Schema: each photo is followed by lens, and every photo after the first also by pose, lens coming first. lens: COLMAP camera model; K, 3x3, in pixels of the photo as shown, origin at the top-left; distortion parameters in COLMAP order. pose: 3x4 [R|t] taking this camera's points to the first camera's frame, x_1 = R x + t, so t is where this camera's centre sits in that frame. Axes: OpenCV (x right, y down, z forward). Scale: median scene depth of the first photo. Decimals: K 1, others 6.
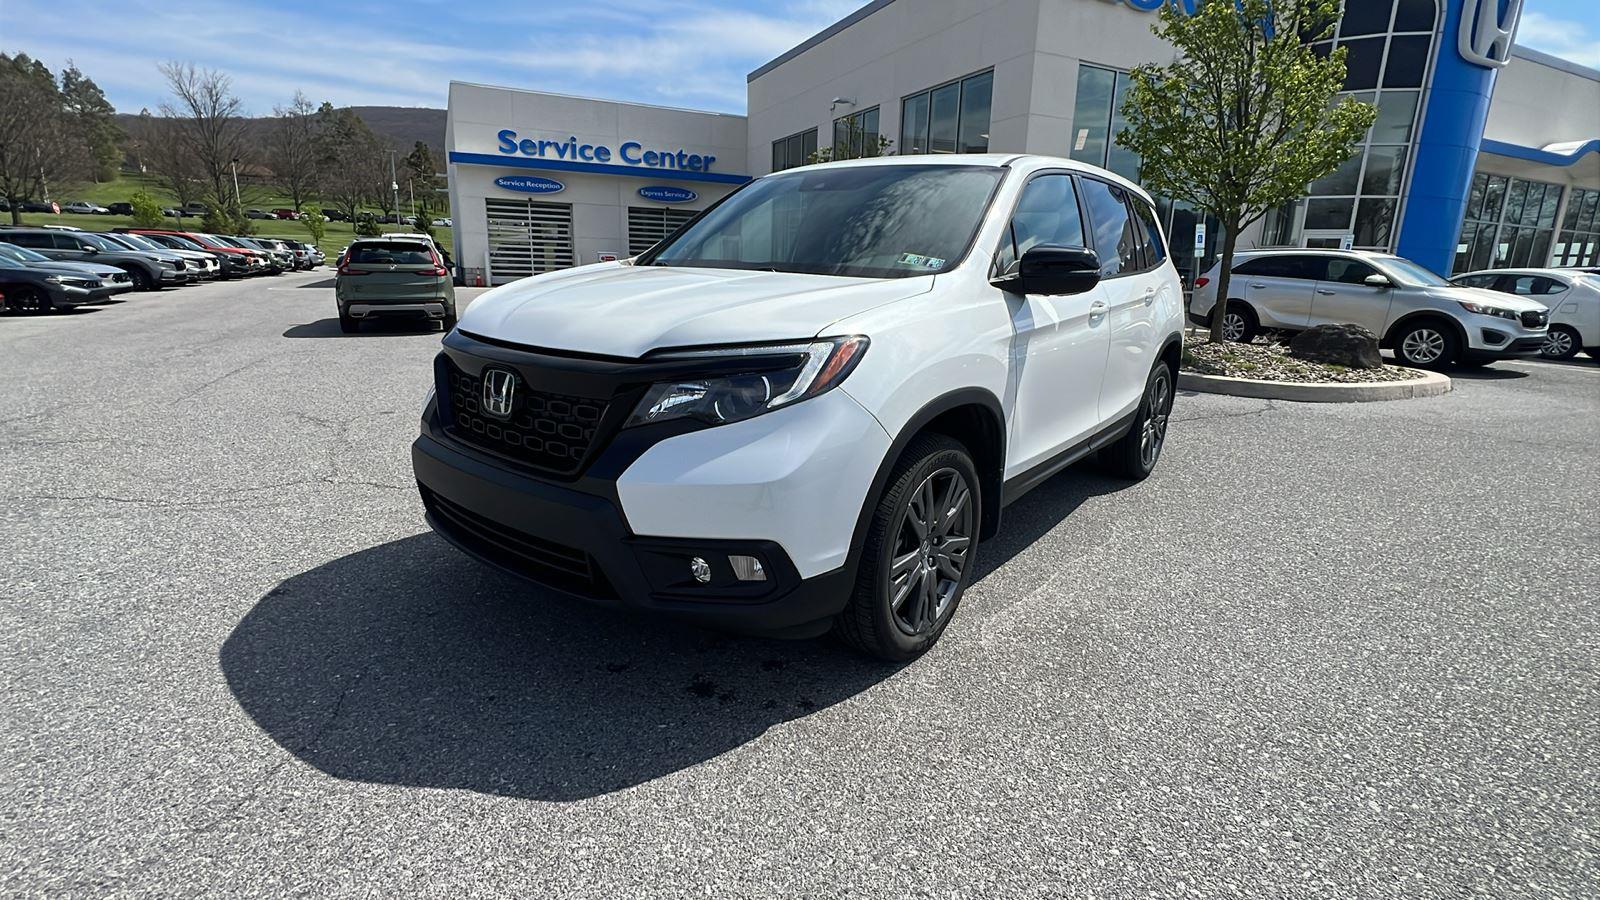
lens RADIAL K [[731.7, 0, 792.6], [0, 731.7, 452.2], [0, 0, 1]] dist [-0.000236, -0.001870]
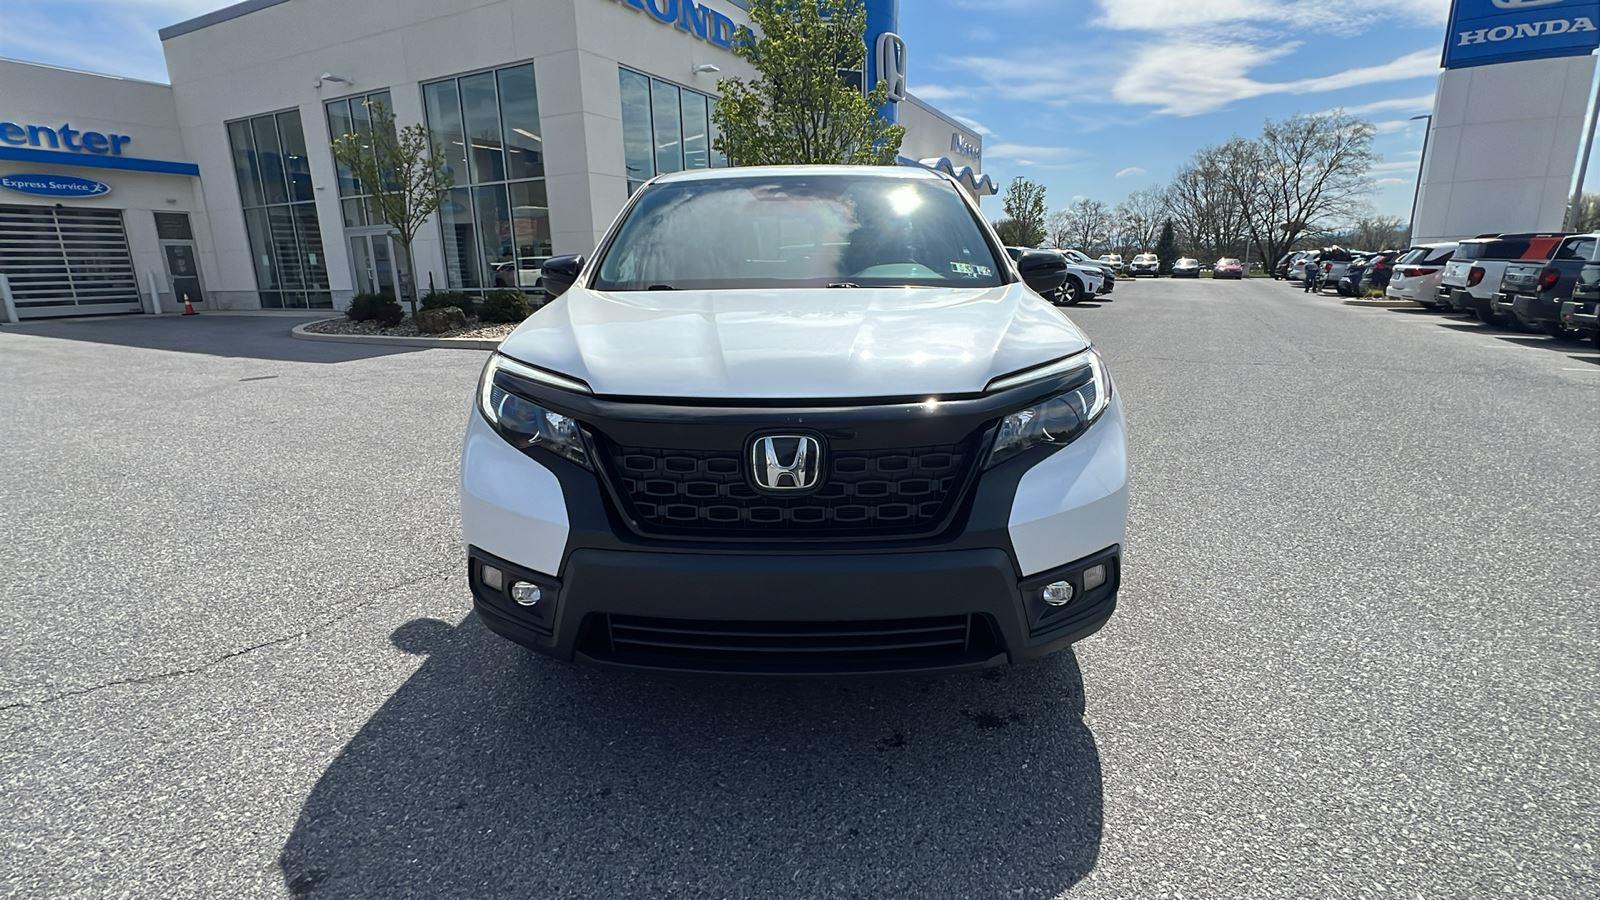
lens RADIAL K [[731.7, 0, 793.9], [0, 731.7, 452.8], [0, 0, 1]] dist [-0.000236, -0.001870]
pose [[0.794069, -0.193503, 0.576203, -0.101132], [0.190113, 0.979478, 0.066936, -0.017166], [-0.577331, 0.056392, 0.814561, 0.041614]]
